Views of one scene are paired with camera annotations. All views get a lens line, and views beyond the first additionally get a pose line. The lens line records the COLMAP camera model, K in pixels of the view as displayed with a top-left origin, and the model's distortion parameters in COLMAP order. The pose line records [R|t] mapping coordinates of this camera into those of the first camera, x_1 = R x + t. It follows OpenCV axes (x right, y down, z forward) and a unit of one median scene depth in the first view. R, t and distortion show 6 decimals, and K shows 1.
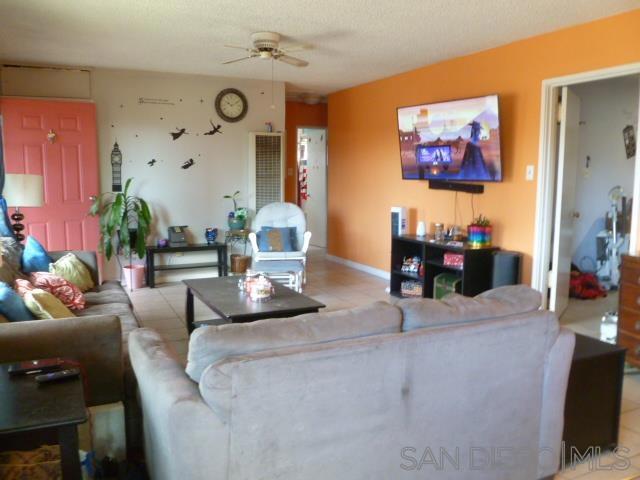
lens RADIAL K [[548.5, 0, 315.9], [0, 548.5, 239.8], [0, 0, 1]] dist [-0.073366, 0.027971]
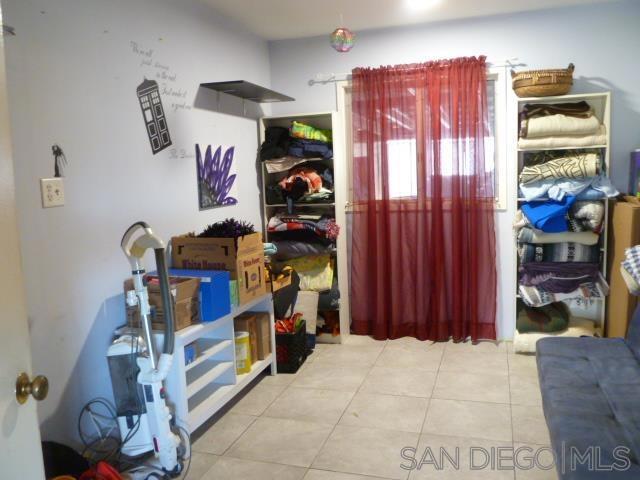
lens RADIAL K [[548.5, 0, 316.7], [0, 548.5, 241.3], [0, 0, 1]] dist [-0.073366, 0.027971]
pose [[0.678950, -0.109741, 0.725936, 0.528718], [0.126964, 0.991419, 0.031128, -0.120279], [-0.723123, 0.071033, 0.687057, 0.936109]]
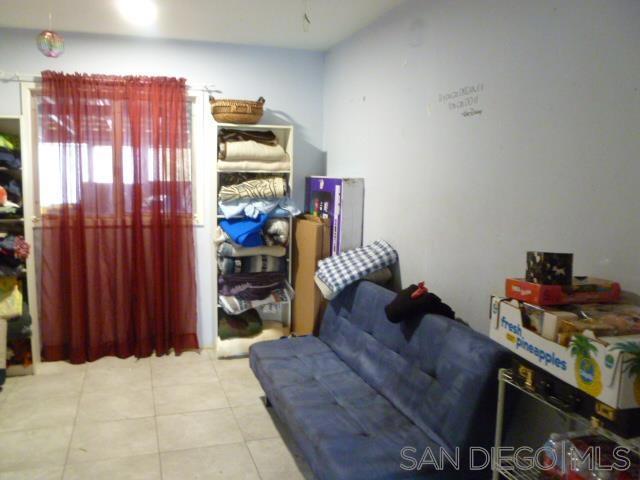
lens RADIAL K [[548.5, 0, 320.4], [0, 548.5, 240.0], [0, 0, 1]] dist [-0.073366, 0.027971]
pose [[0.102006, -0.112382, 0.988415, 0.487945], [0.106995, 0.989074, 0.101415, -0.142890], [-0.989013, 0.095411, 0.112916, 0.988424]]
